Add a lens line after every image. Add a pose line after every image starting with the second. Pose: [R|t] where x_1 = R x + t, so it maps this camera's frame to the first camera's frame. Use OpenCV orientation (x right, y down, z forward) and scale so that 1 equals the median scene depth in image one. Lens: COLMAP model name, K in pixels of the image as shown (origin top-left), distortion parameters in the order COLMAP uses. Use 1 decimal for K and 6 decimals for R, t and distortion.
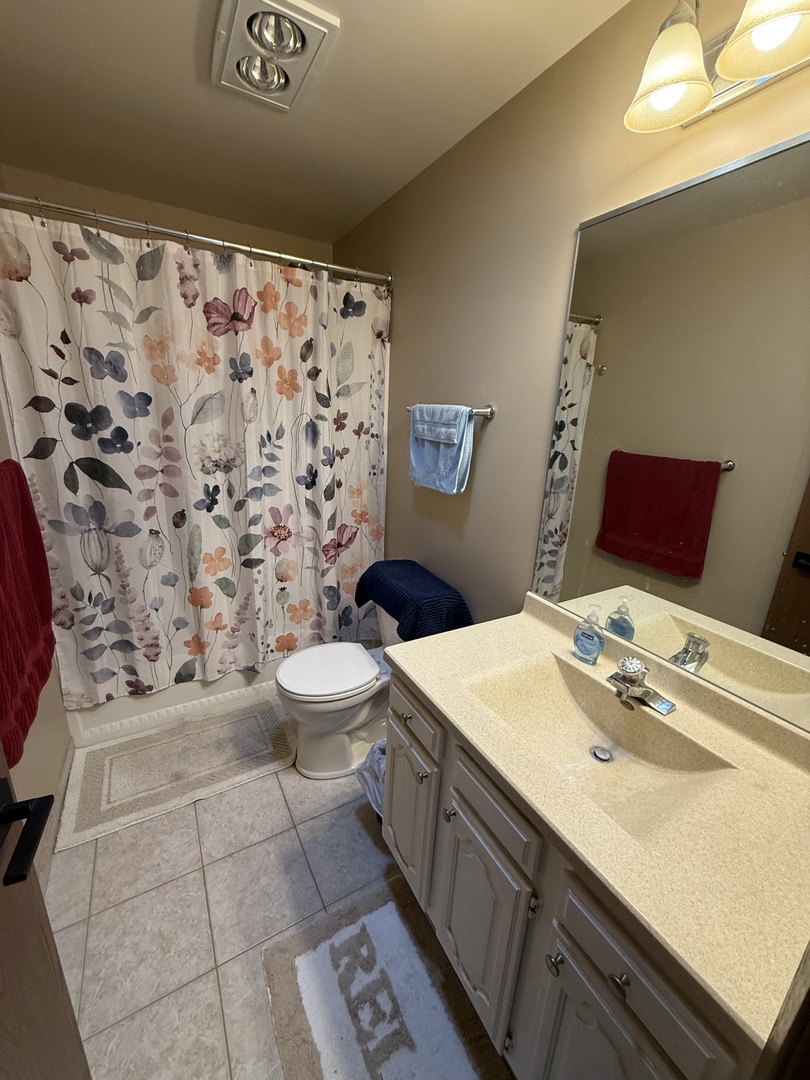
lens RADIAL K [[437.5, 0, 407.6], [0, 437.5, 539.4], [0, 0, 1]] dist [-0.000452, 0.000079]
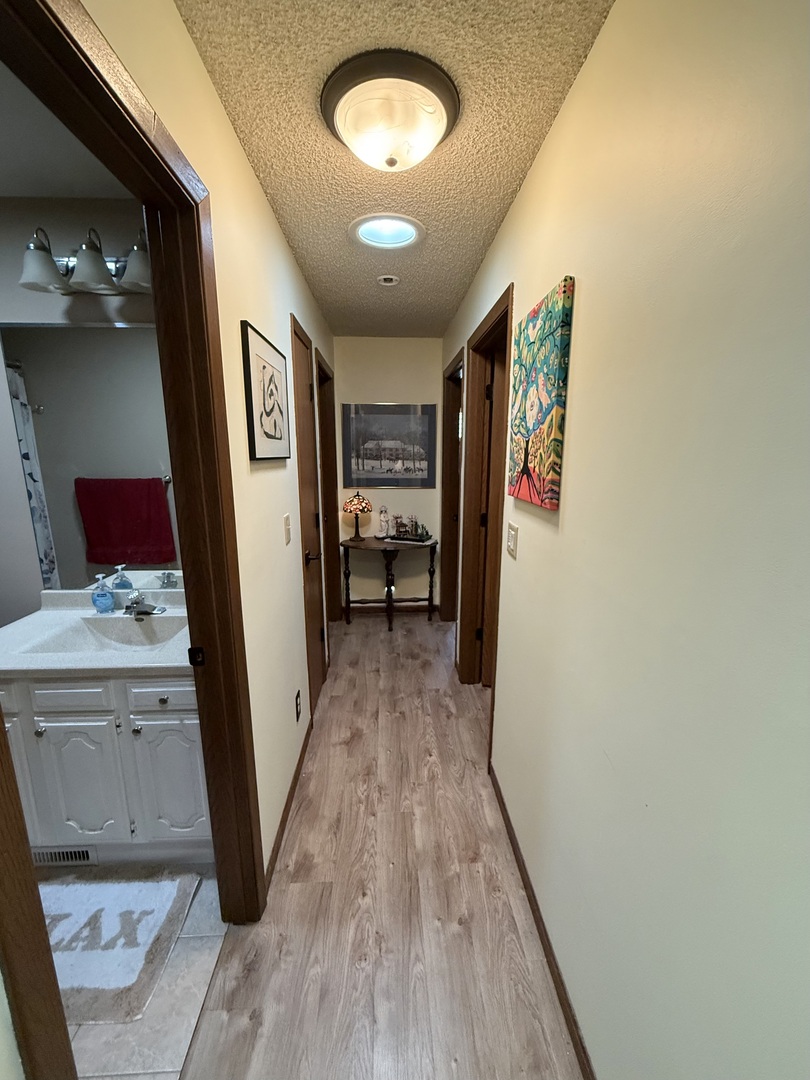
lens RADIAL K [[437.5, 0, 407.6], [0, 437.5, 538.4], [0, 0, 1]] dist [-0.000452, 0.000079]
pose [[0.465249, -0.224228, 0.856309, -0.147128], [0.270870, 0.957042, 0.103436, 0.066742], [-0.842717, 0.183825, 0.506000, -0.293809]]
